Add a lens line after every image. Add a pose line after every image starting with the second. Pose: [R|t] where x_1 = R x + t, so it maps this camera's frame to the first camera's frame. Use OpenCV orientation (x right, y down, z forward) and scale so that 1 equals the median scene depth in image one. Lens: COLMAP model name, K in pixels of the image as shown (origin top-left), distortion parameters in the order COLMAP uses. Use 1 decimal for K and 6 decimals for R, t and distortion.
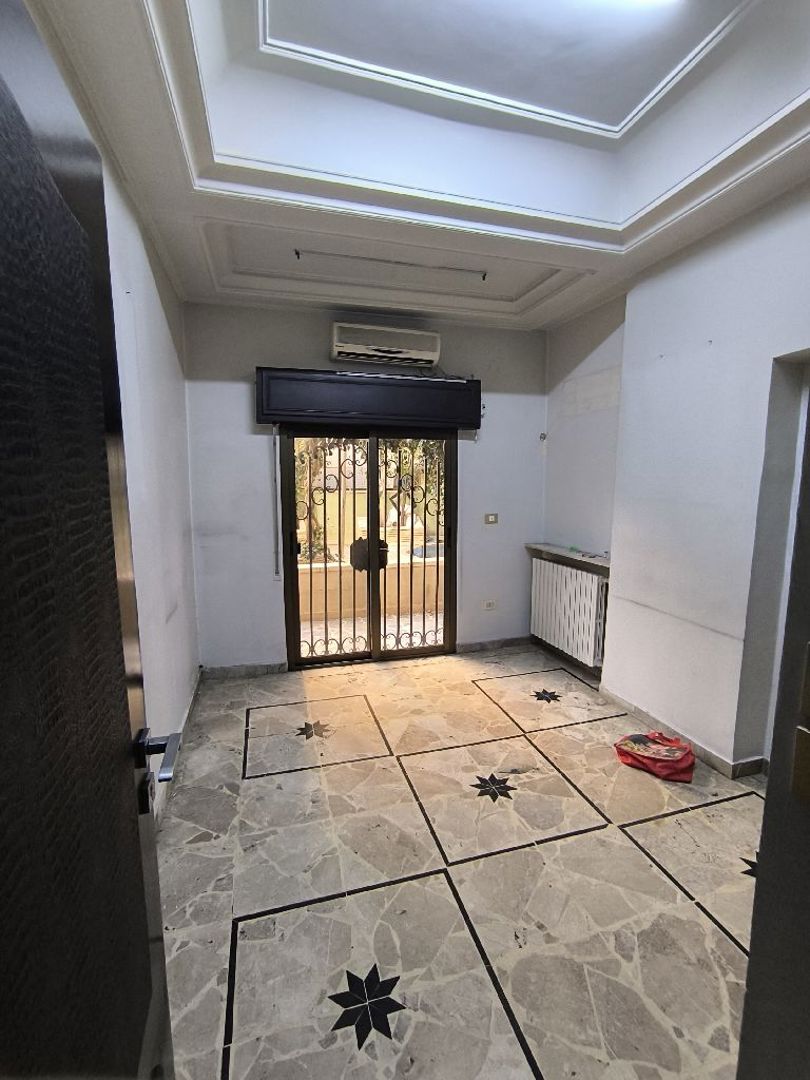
lens RADIAL K [[486.3, 0, 412.7], [0, 486.3, 539.8], [0, 0, 1]] dist [0.000488, -0.000836]
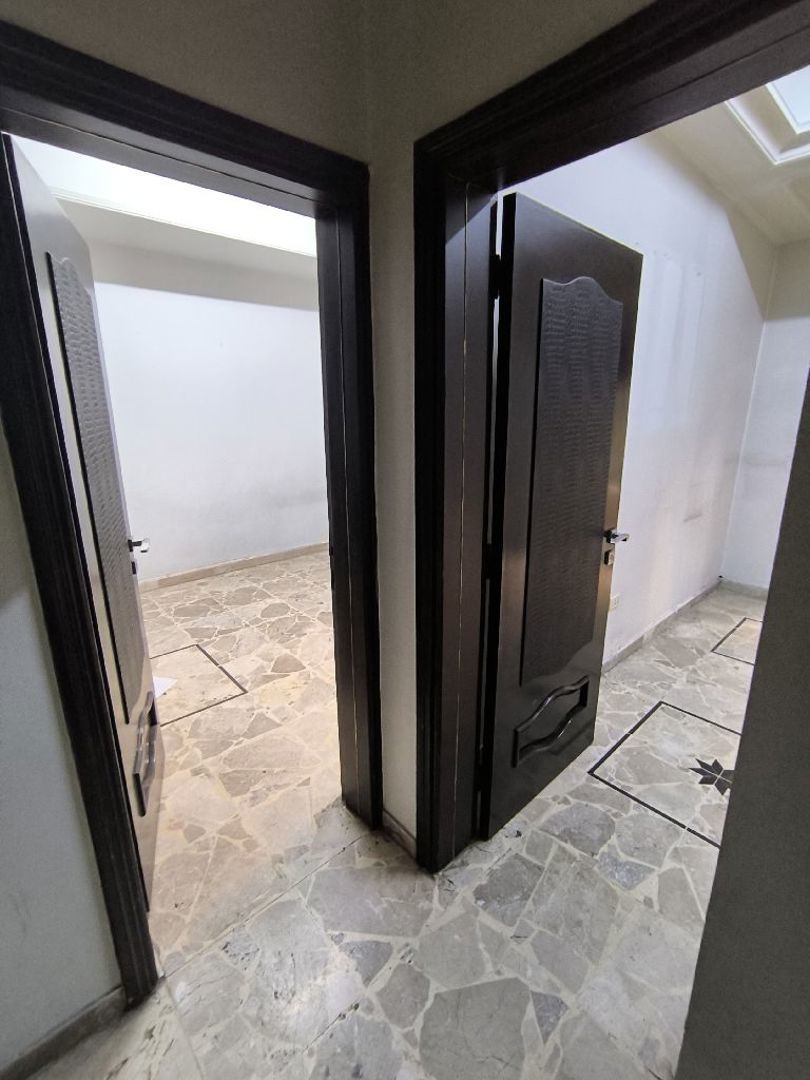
lens RADIAL K [[486.3, 0, 406.0], [0, 486.3, 538.6], [0, 0, 1]] dist [0.000488, -0.000836]
pose [[0.426181, 0.217334, -0.878144, 0.329019], [-0.104230, 0.976045, 0.190979, 0.031588], [0.898613, 0.010137, 0.438624, -0.262314]]
